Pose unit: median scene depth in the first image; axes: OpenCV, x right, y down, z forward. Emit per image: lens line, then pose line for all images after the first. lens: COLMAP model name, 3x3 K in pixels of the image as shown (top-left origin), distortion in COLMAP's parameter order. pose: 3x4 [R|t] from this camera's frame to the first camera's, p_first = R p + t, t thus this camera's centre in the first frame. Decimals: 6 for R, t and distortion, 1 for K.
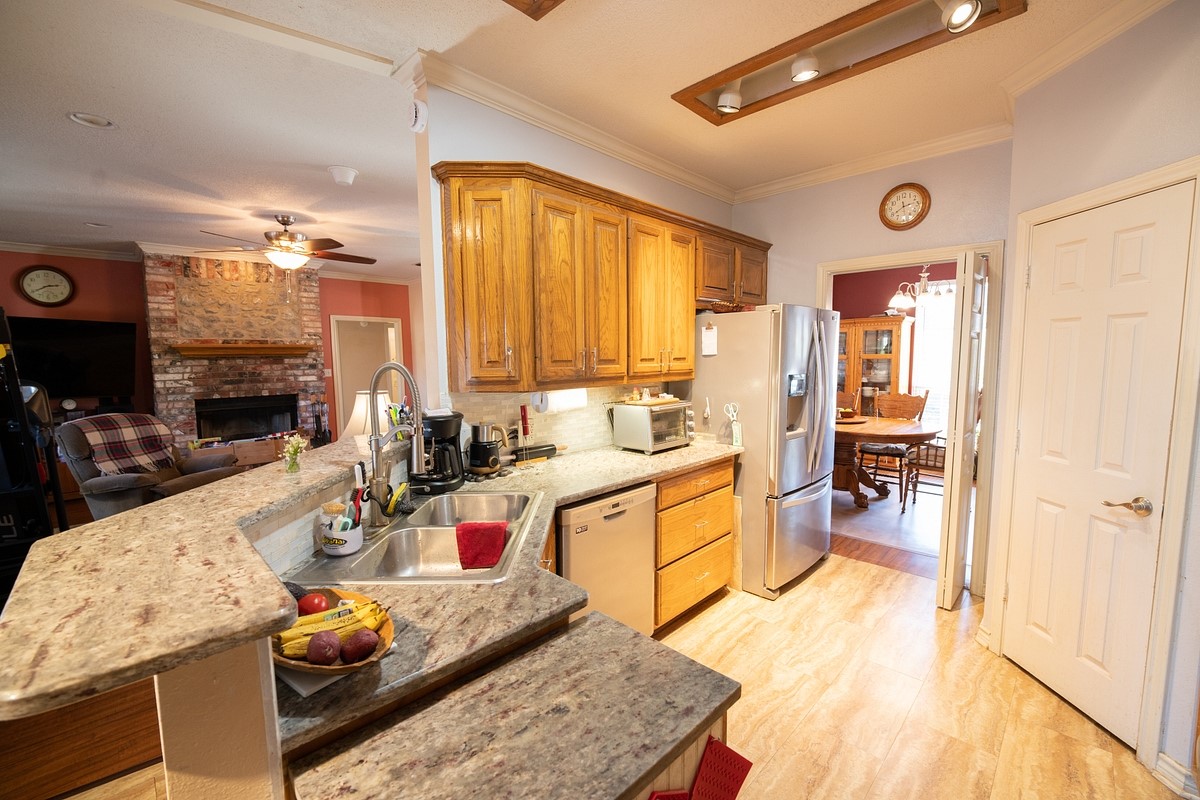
lens RADIAL K [[490.5, 0, 597.0], [0, 490.5, 401.2], [0, 0, 1]] dist [-0.002500, -0.000345]
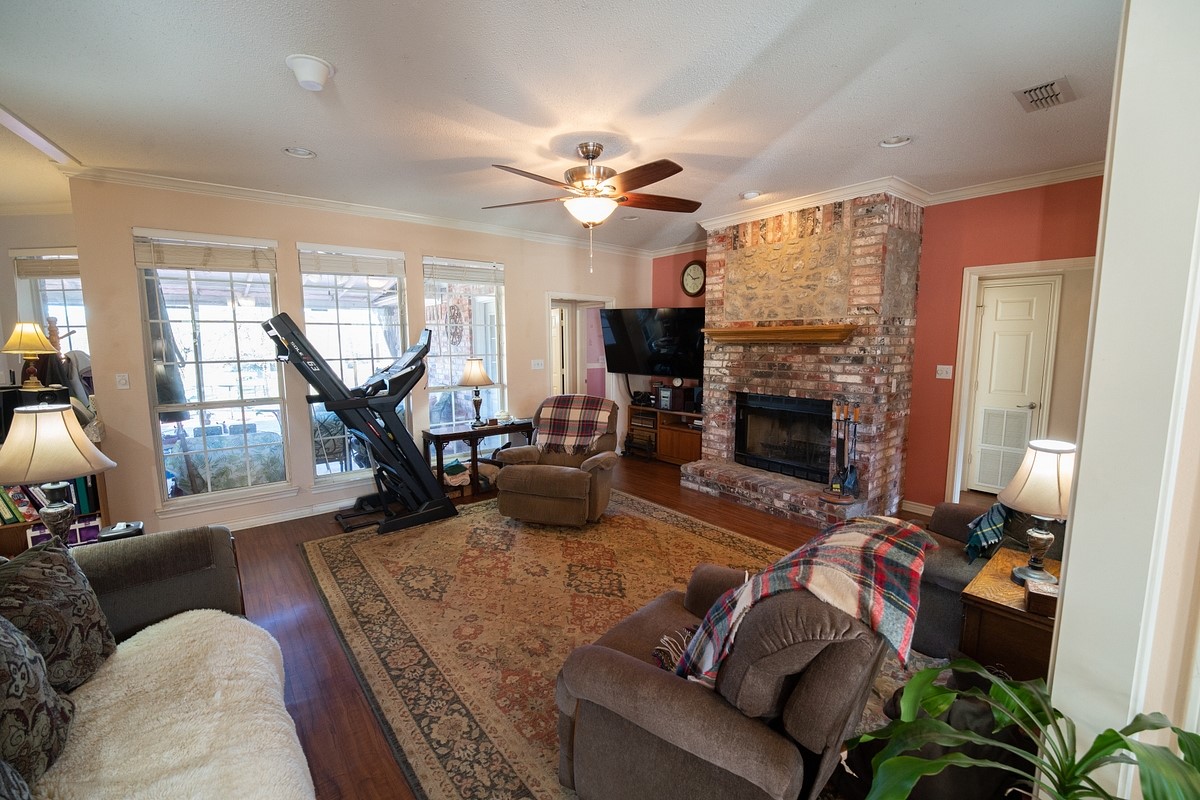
lens RADIAL K [[490.5, 0, 597.9], [0, 490.5, 401.8], [0, 0, 1]] dist [-0.002500, -0.000345]
pose [[-0.104686, 0.139584, -0.984661, 0.072240], [-0.087454, 0.984974, 0.148926, -0.092252], [0.990653, 0.101703, -0.090906, 0.825530]]
